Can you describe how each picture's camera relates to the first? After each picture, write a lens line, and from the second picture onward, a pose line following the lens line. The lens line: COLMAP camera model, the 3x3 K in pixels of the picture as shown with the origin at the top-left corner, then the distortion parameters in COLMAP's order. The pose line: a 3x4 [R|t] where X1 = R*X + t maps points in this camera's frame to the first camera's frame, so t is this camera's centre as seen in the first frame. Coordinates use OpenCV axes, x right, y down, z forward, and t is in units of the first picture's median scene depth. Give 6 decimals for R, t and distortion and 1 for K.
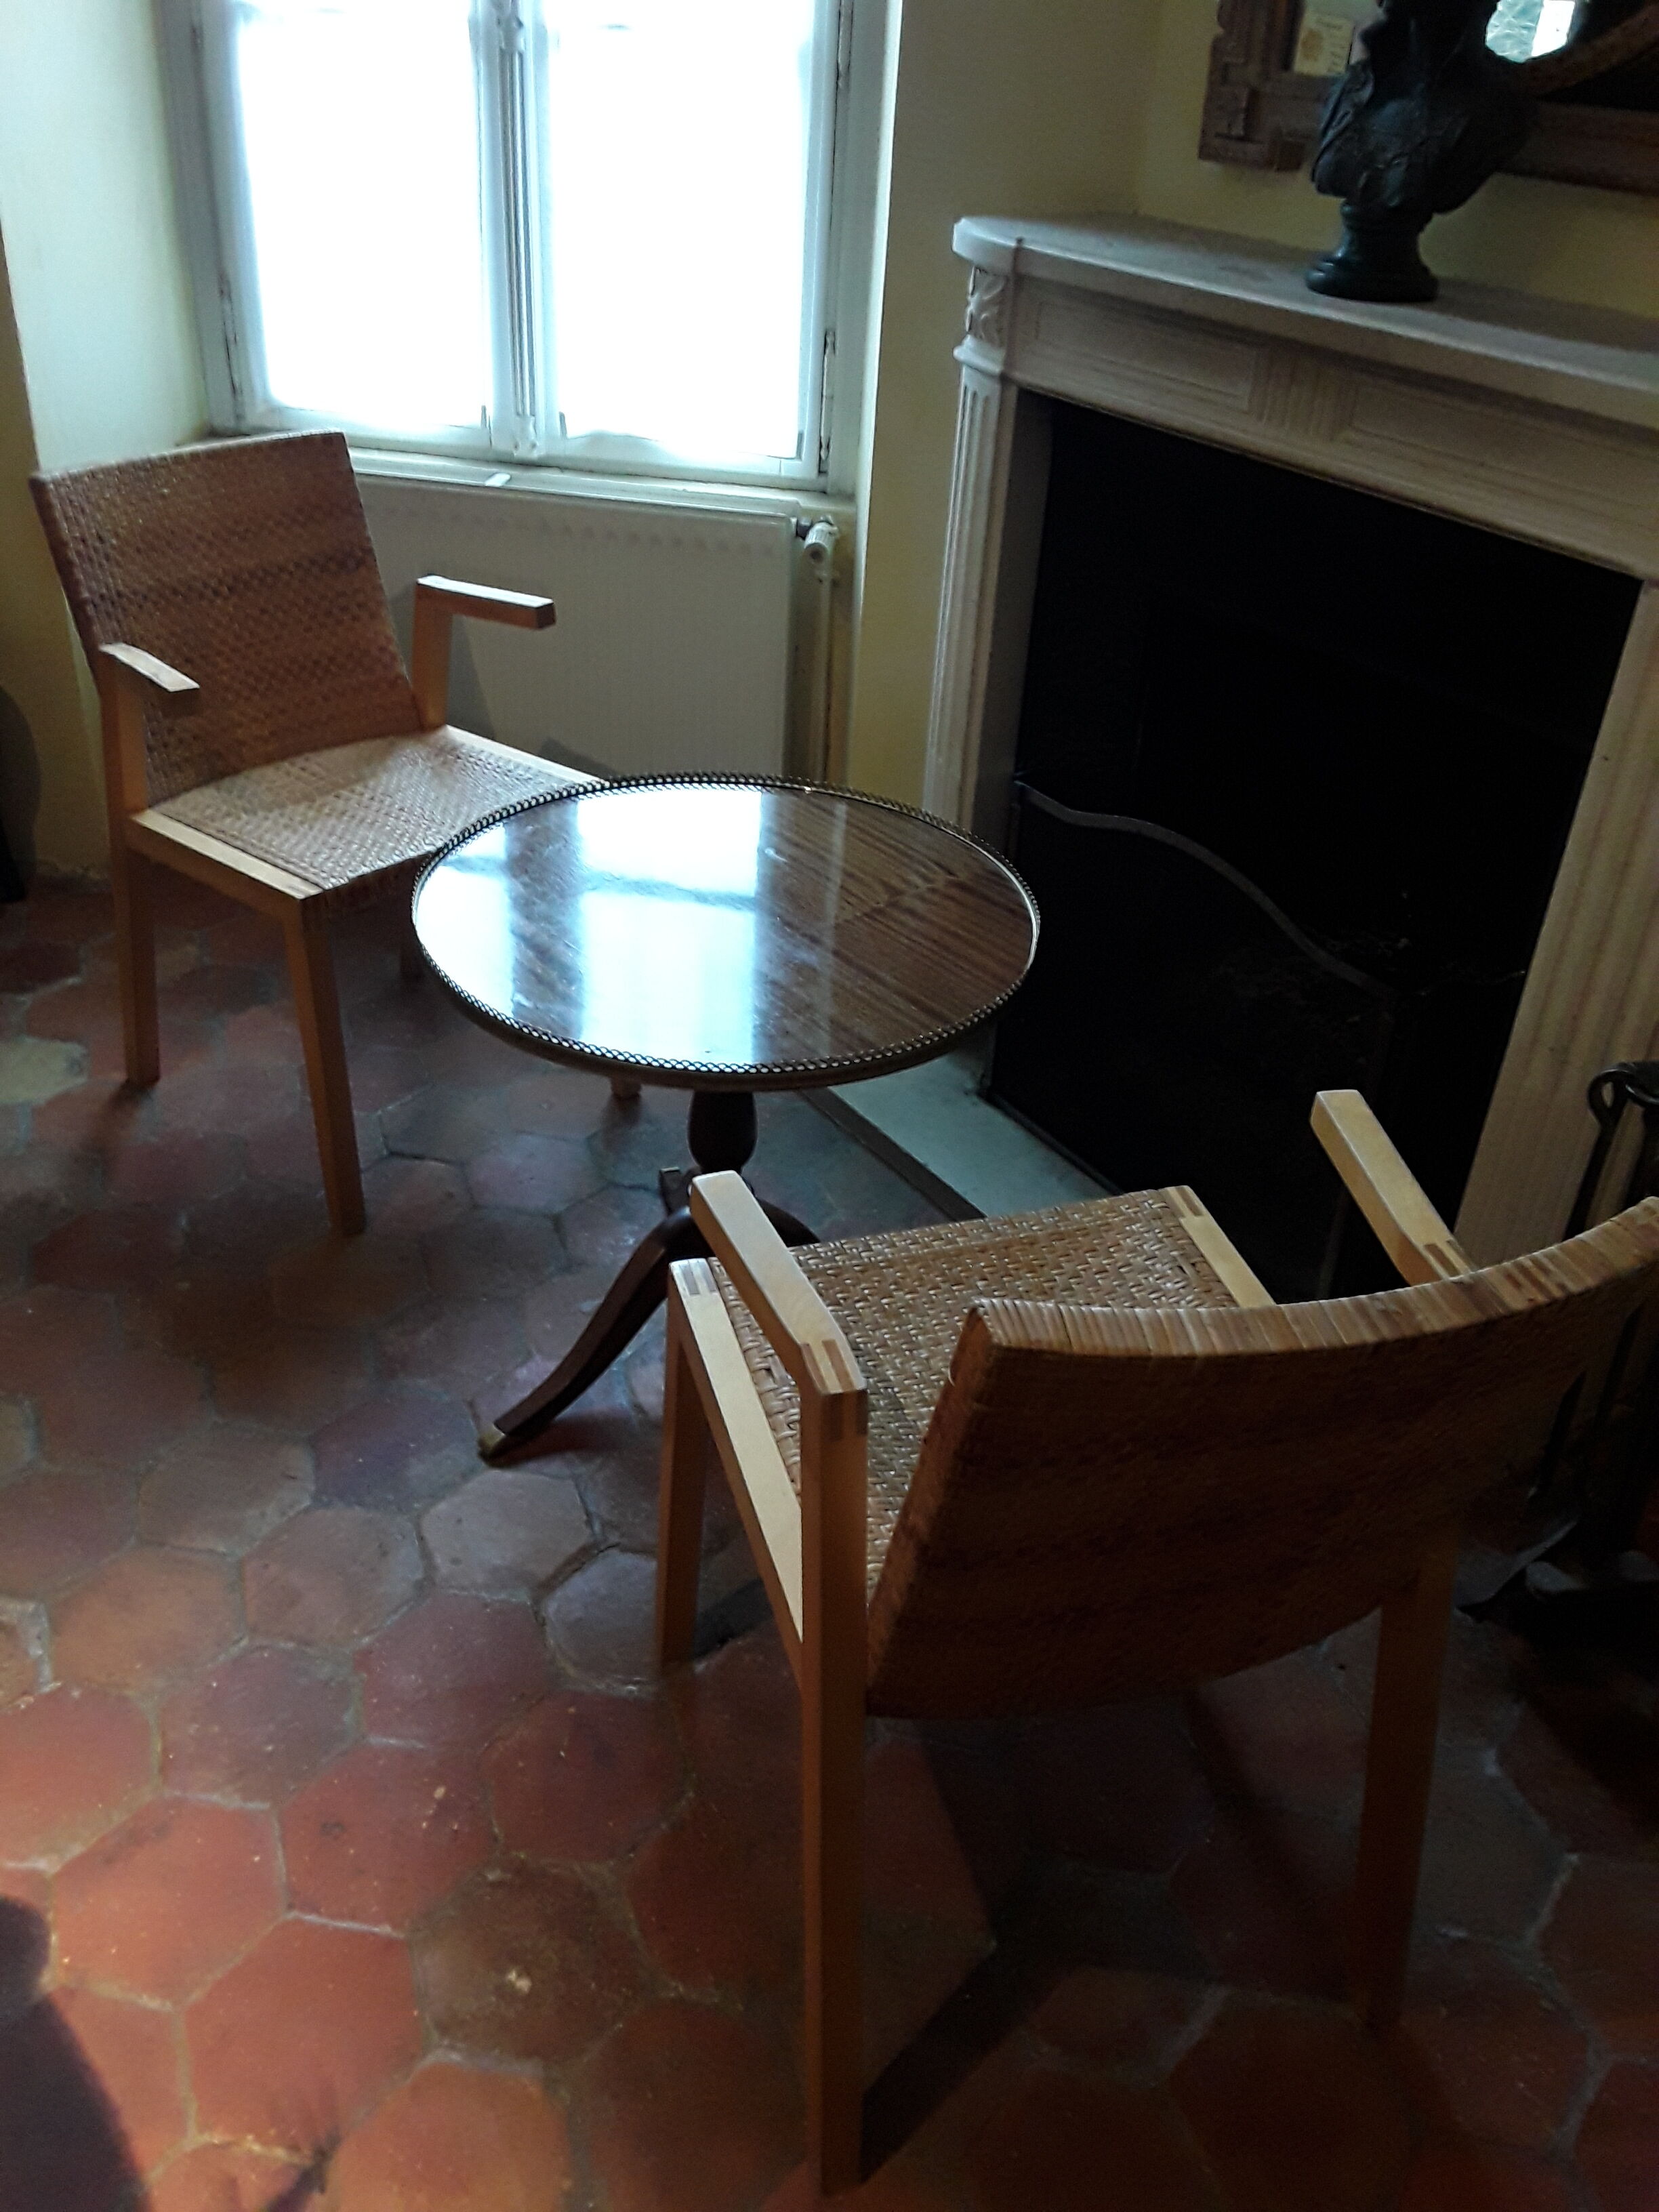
lens RADIAL K [[1757.0, 0, 829.5], [0, 1757.0, 1106.0], [0, 0, 1]] dist [0.008970, 0.003080]
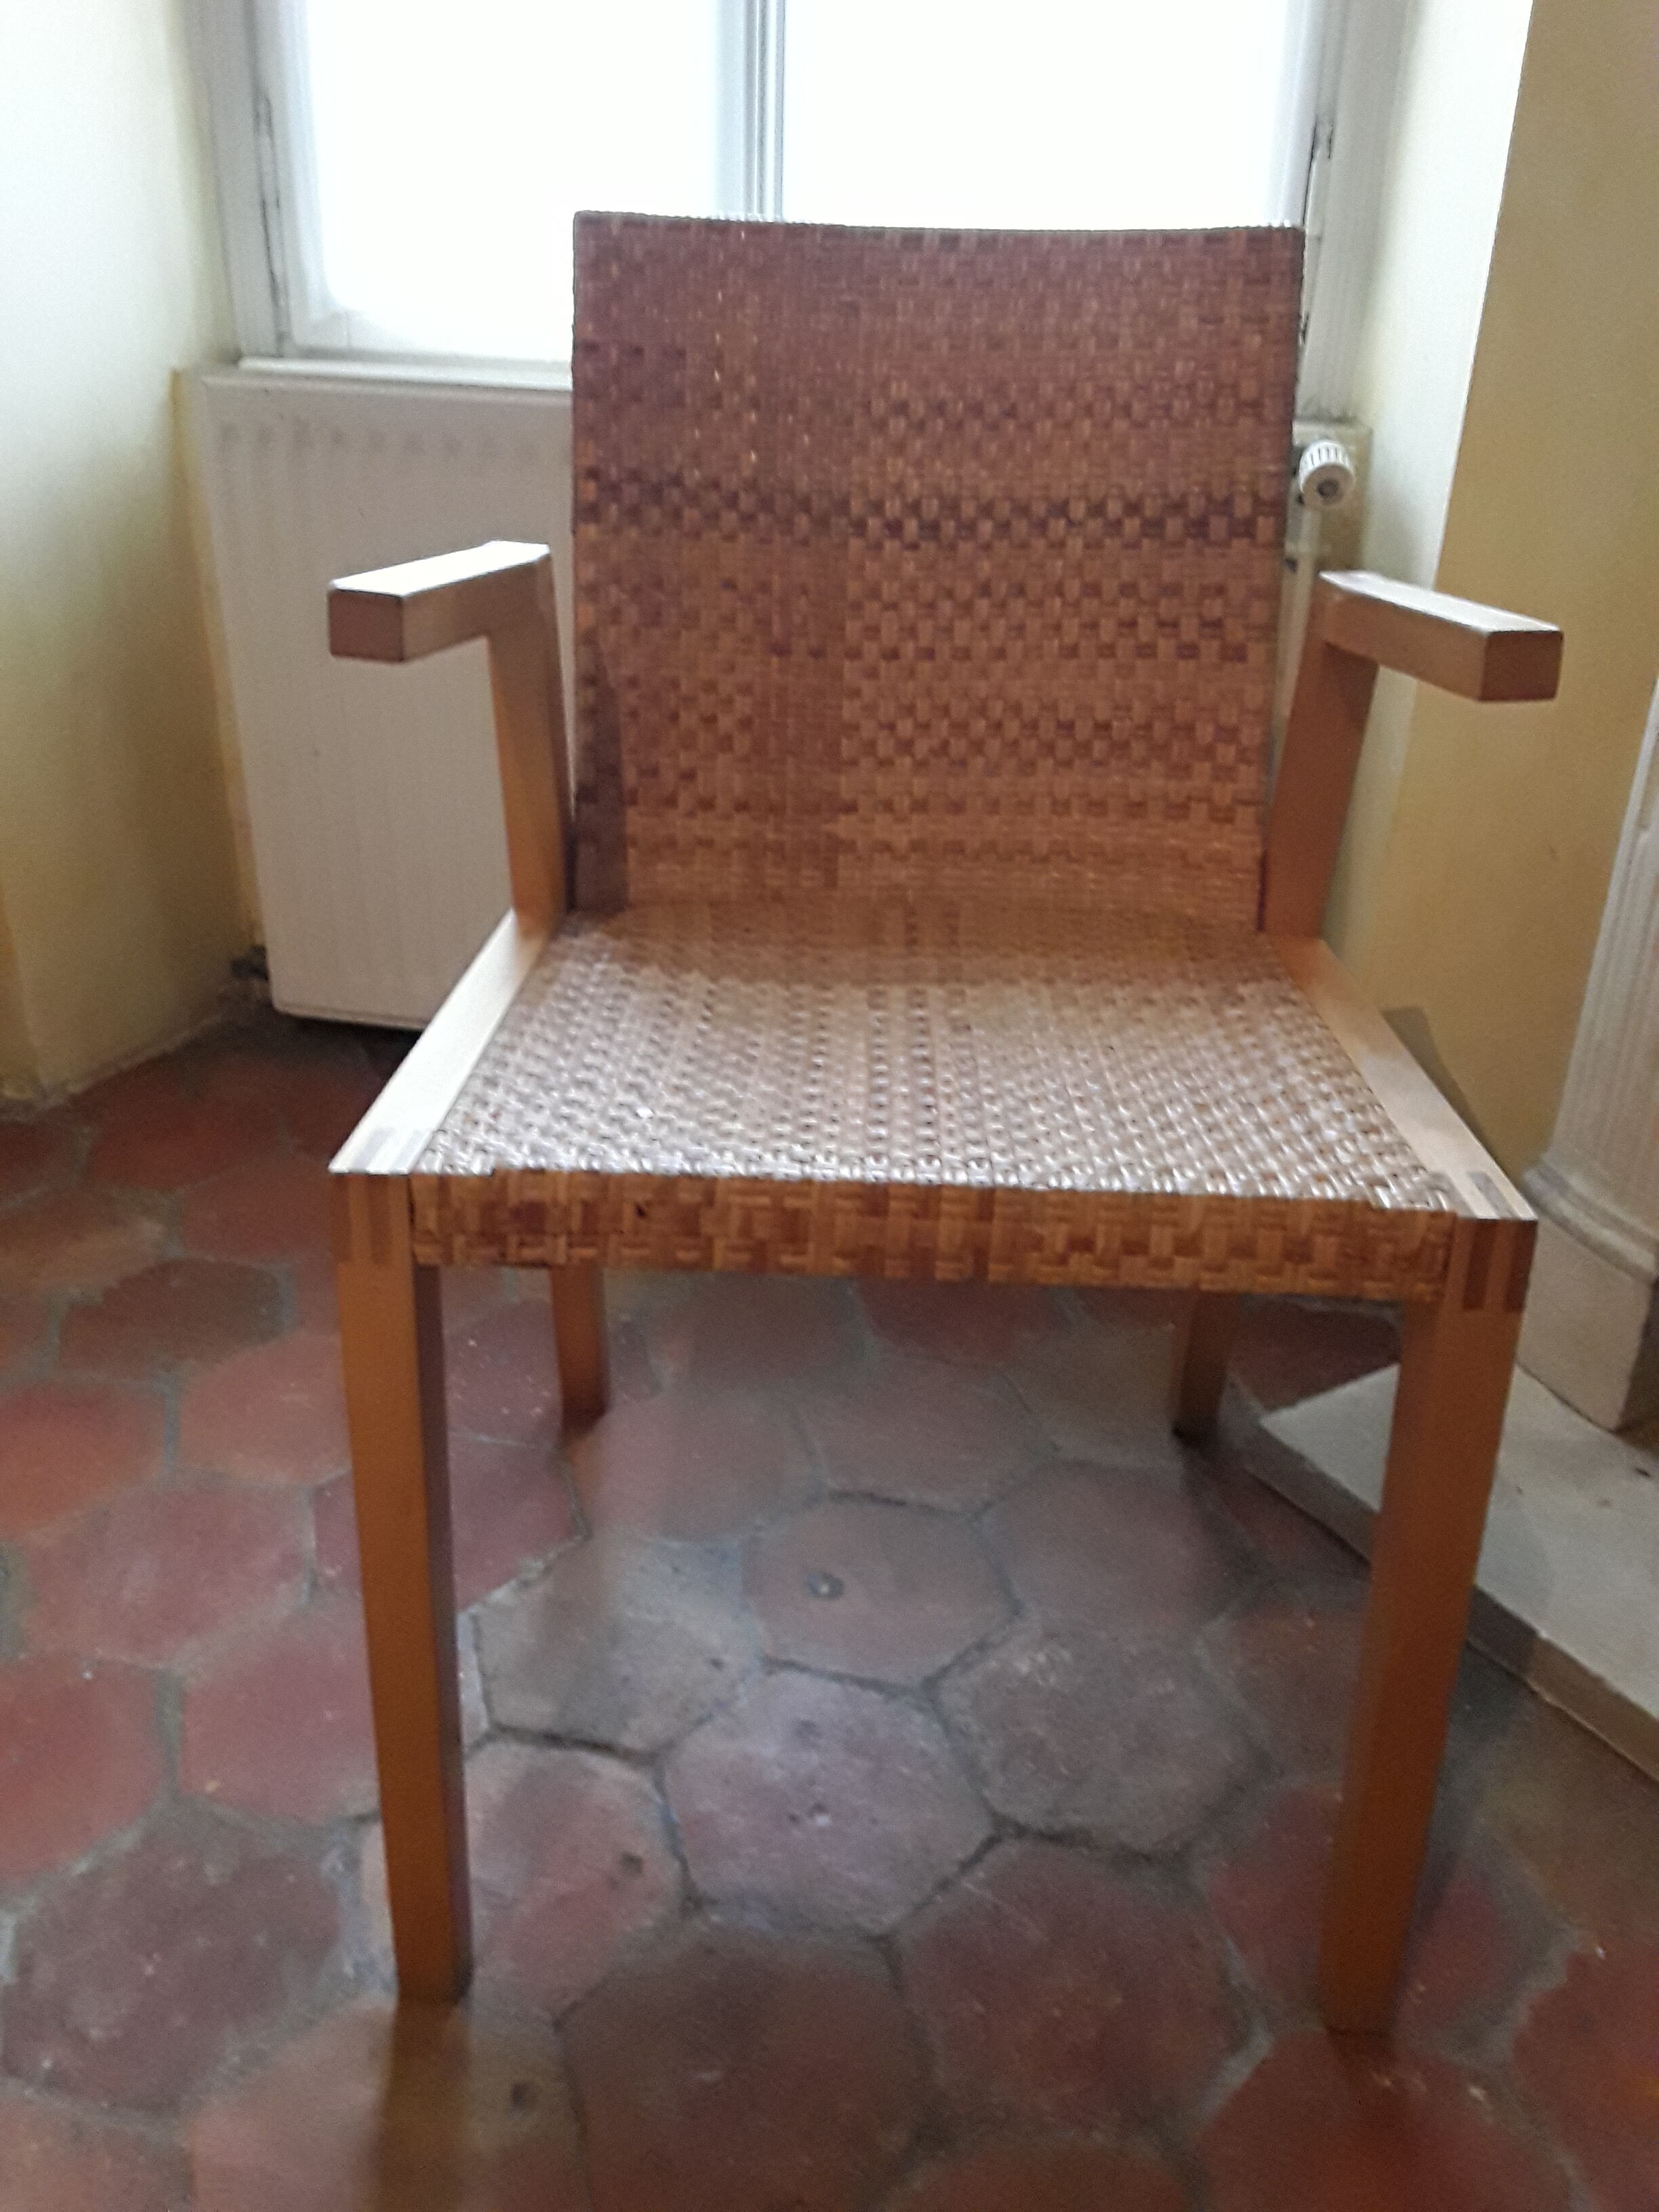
lens RADIAL K [[1814.2, 0, 829.5], [0, 1814.2, 1106.0], [0, 0, 1]] dist [-0.004989, -0.004242]
pose [[0.997979, -0.000554, -0.063547, -0.113576], [-0.006514, 0.993802, -0.110977, -0.065154], [0.063214, 0.111167, 0.991789, 0.443736]]
